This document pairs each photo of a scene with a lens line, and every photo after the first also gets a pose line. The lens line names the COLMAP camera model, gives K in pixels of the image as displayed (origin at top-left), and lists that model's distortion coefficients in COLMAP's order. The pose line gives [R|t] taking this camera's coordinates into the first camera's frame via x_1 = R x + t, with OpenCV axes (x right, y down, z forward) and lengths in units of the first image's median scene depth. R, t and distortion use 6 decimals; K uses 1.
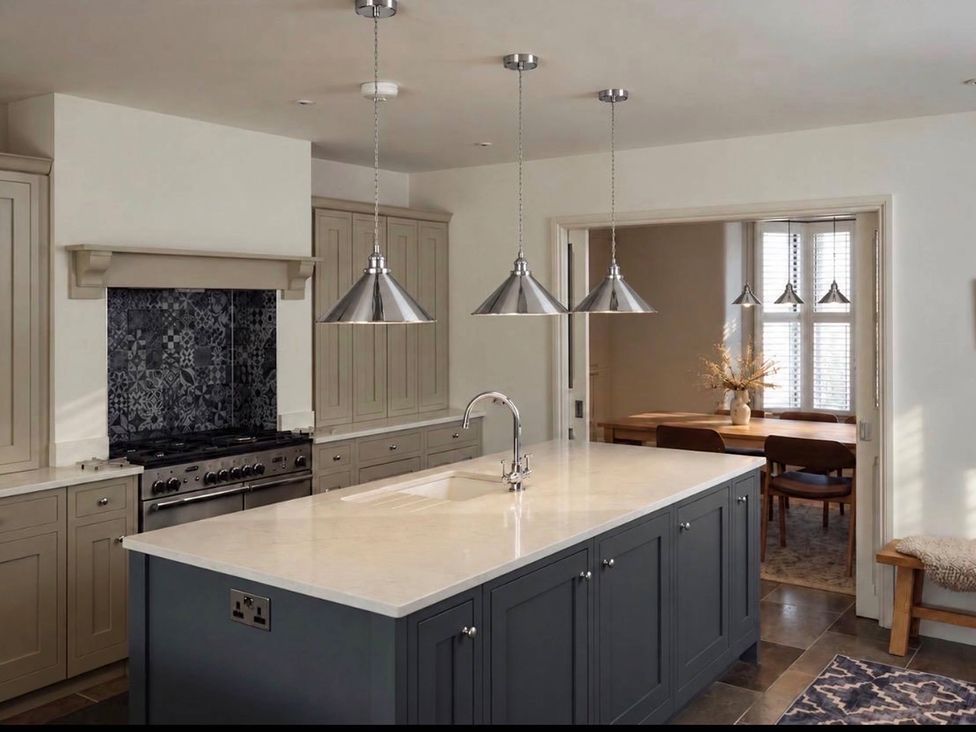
lens RADIAL K [[944.5, 0, 458.1], [0, 944.5, 311.2], [0, 0, 1]] dist [-0.021374, 0.000000]
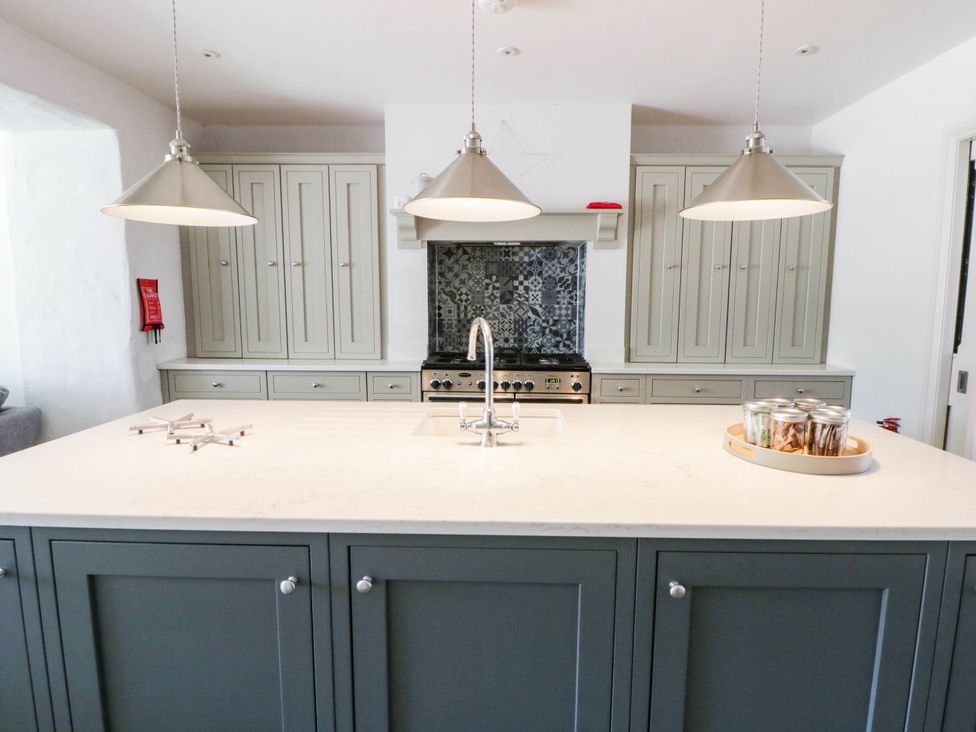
lens RADIAL K [[515.9, 0, 496.4], [0, 515.9, 354.2], [0, 0, 1]] dist [-0.000194, -0.011347]
pose [[0.569197, 0.101778, -0.815878, 0.296920], [-0.012454, 0.993262, 0.115218, 0.046523], [0.822107, -0.055421, 0.566629, 0.546736]]
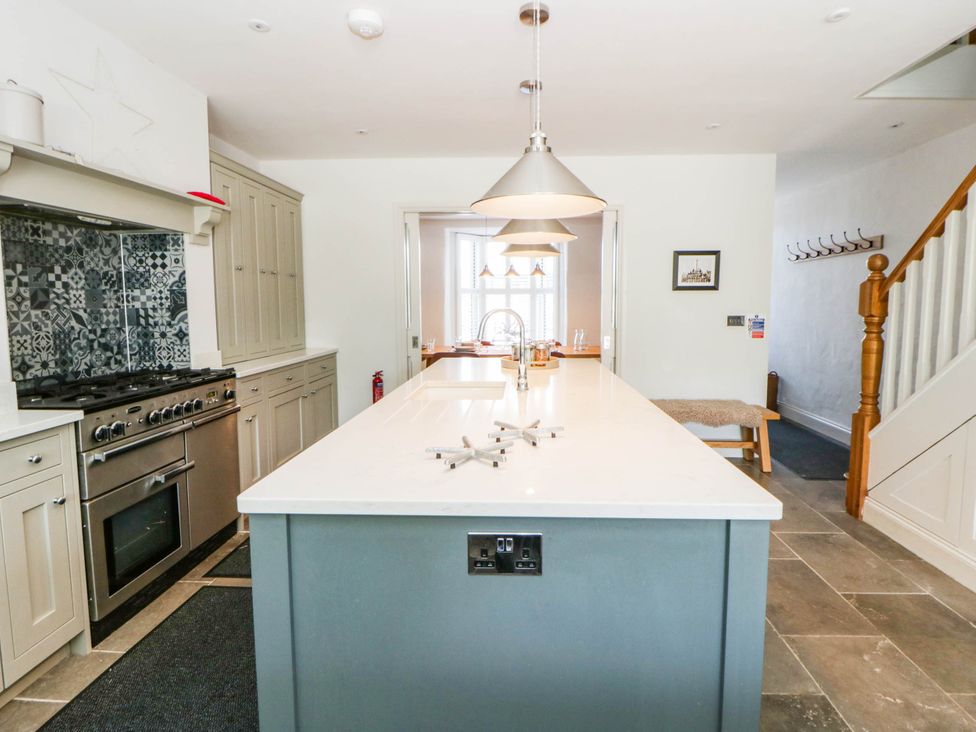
lens RADIAL K [[515.9, 0, 507.9], [0, 515.9, 345.1], [0, 0, 1]] dist [-0.000194, -0.011347]
pose [[0.824929, -0.046897, 0.563287, -0.229578], [0.004932, 0.997111, 0.075792, 0.059926], [-0.565214, -0.059745, 0.822778, 0.340977]]
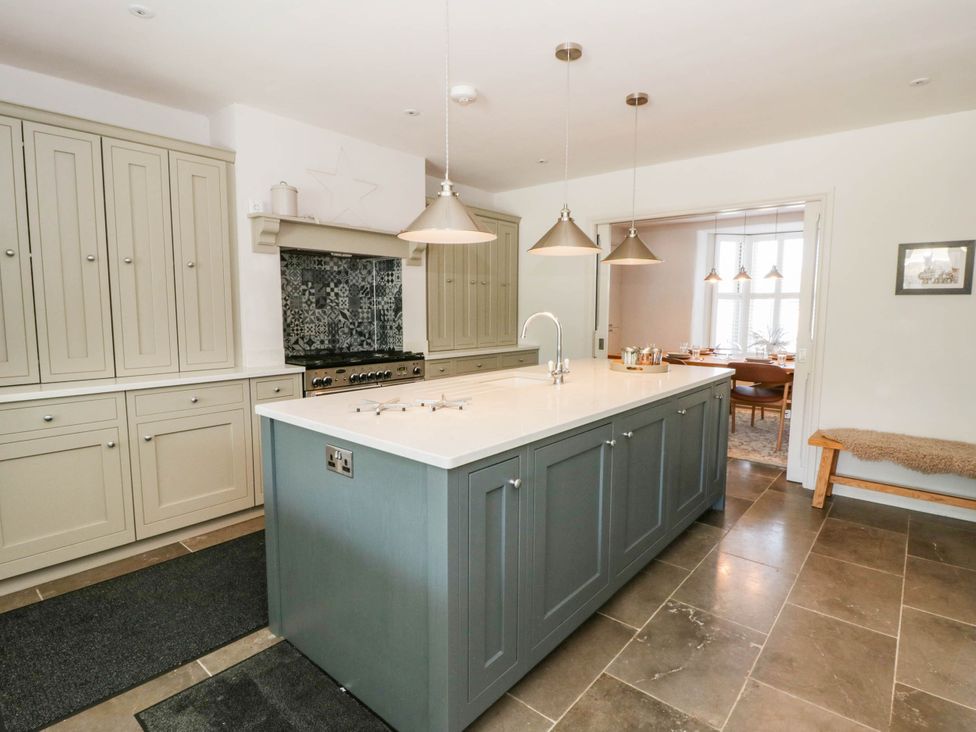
lens RADIAL K [[515.9, 0, 497.2], [0, 515.9, 363.1], [0, 0, 1]] dist [-0.000194, -0.011347]
pose [[0.998051, 0.014114, -0.060790, 0.012787], [-0.007900, 0.994827, 0.101281, 0.061070], [0.061905, -0.100603, 0.992999, 0.180737]]
